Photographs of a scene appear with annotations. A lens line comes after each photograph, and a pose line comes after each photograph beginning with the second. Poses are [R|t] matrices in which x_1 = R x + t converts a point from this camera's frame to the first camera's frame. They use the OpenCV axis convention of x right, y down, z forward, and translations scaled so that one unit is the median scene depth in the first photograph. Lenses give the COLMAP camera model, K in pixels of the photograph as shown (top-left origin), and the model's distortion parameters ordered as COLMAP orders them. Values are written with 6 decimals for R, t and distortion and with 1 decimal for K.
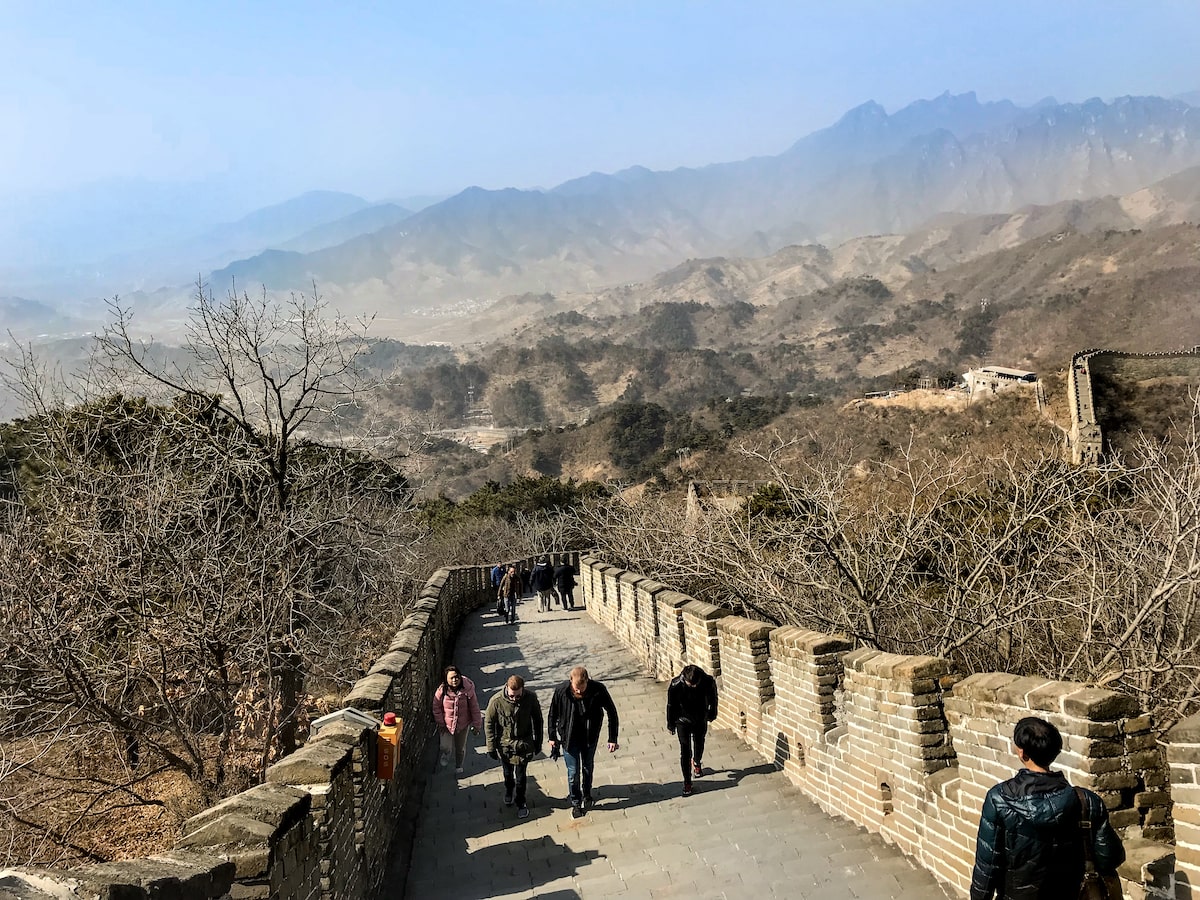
lens RADIAL K [[958.9, 0, 603.5], [0, 958.9, 448.5], [0, 0, 1]] dist [0.009096, 0.006662]
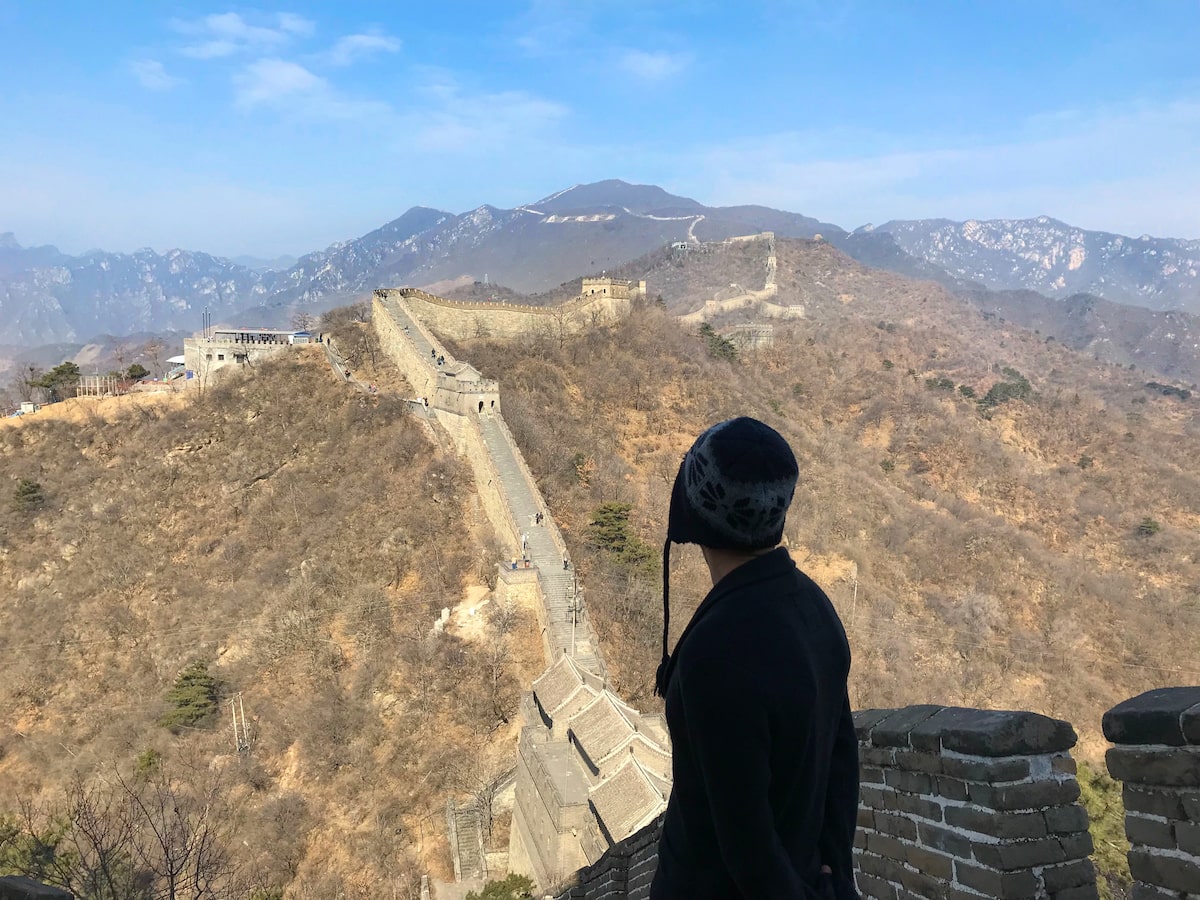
lens RADIAL K [[958.9, 0, 603.5], [0, 958.9, 448.5], [0, 0, 1]] dist [0.009096, 0.006662]
pose [[0.623757, -0.057318, 0.779513, 0.016034], [0.182130, 0.980513, -0.073641, 0.009567], [-0.760102, 0.187907, 0.622042, 0.077709]]
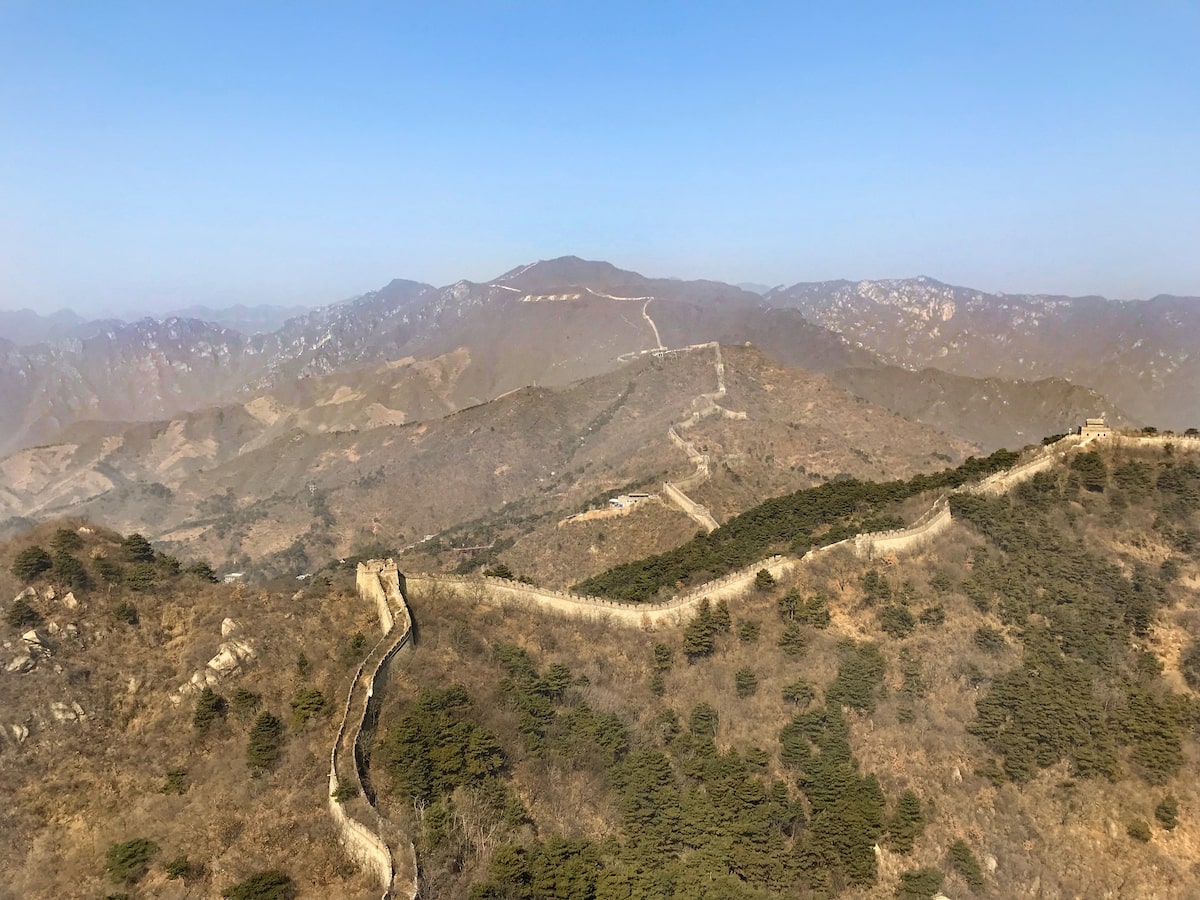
lens RADIAL K [[958.9, 0, 603.5], [0, 958.9, 448.5], [0, 0, 1]] dist [0.009096, 0.006662]
pose [[0.559893, -0.063352, 0.826140, -0.227964], [0.227480, 0.970512, -0.079746, -0.003833], [-0.796726, 0.232580, 0.557794, -0.035719]]
